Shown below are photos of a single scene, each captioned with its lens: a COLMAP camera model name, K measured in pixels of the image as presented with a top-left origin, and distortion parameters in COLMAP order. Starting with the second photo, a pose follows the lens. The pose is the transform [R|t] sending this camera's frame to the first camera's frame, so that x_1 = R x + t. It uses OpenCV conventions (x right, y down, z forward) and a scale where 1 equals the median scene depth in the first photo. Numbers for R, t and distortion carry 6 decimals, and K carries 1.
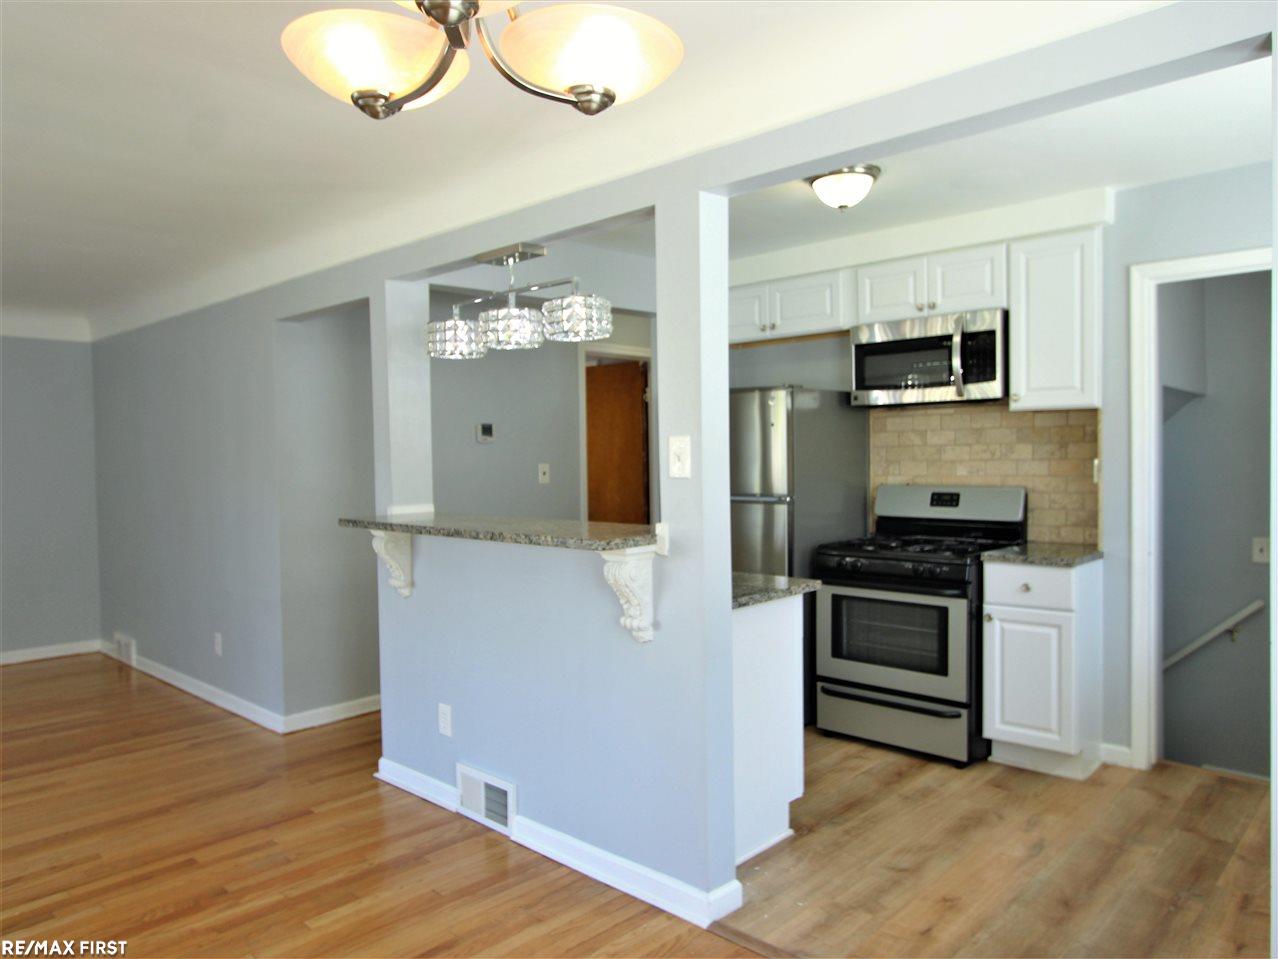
lens RADIAL K [[892.0, 0, 642.8], [0, 892.0, 480.9], [0, 0, 1]] dist [-0.021646, 0.015172]
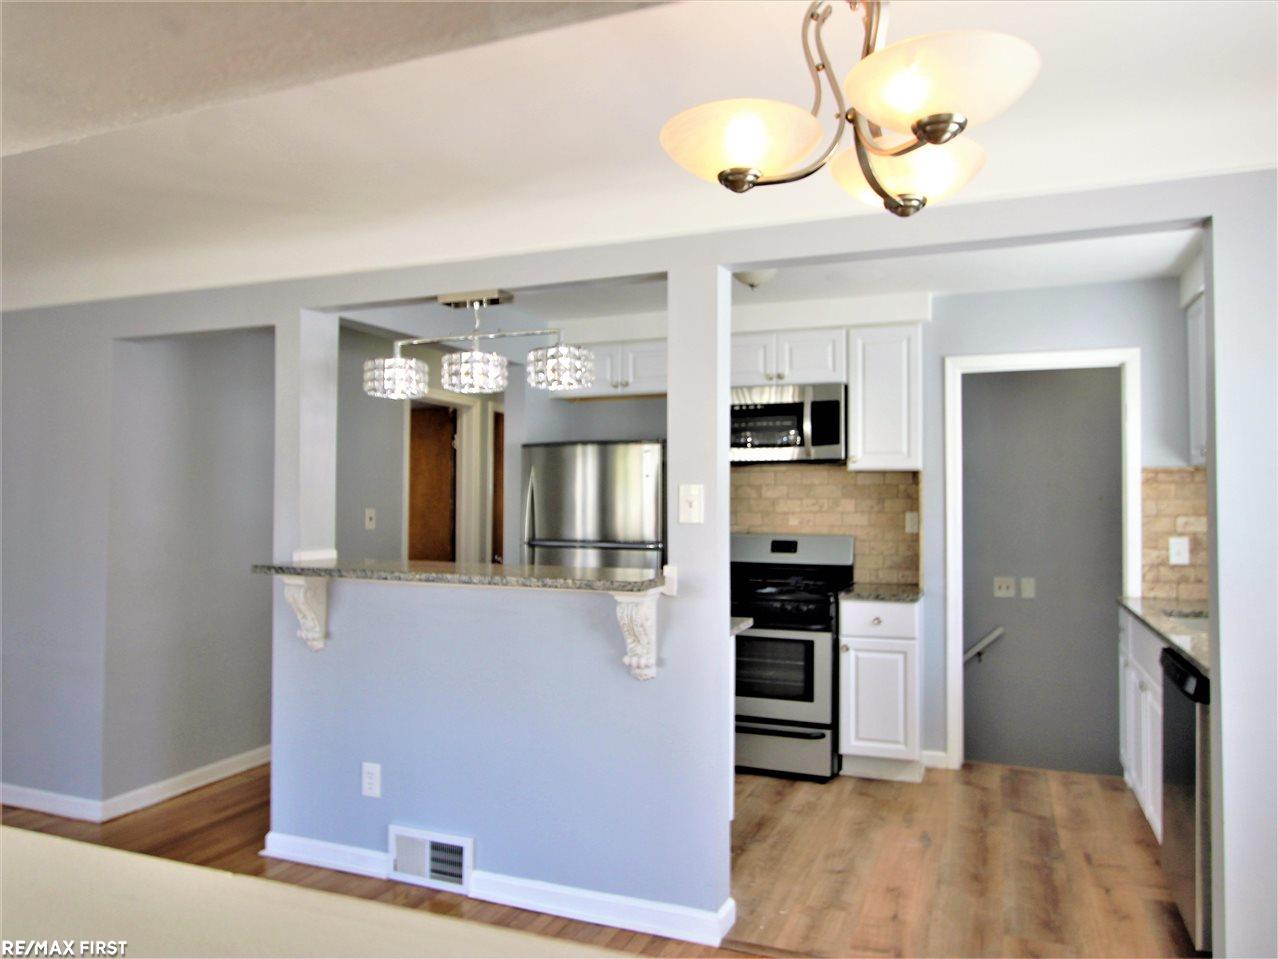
lens RADIAL K [[892.0, 0, 642.8], [0, 892.0, 480.9], [0, 0, 1]] dist [-0.021646, 0.015172]
pose [[0.929387, 0.028932, 0.367971, -0.286826], [-0.007813, 0.998242, -0.058754, 0.006545], [-0.369024, 0.051730, 0.927979, 0.010819]]
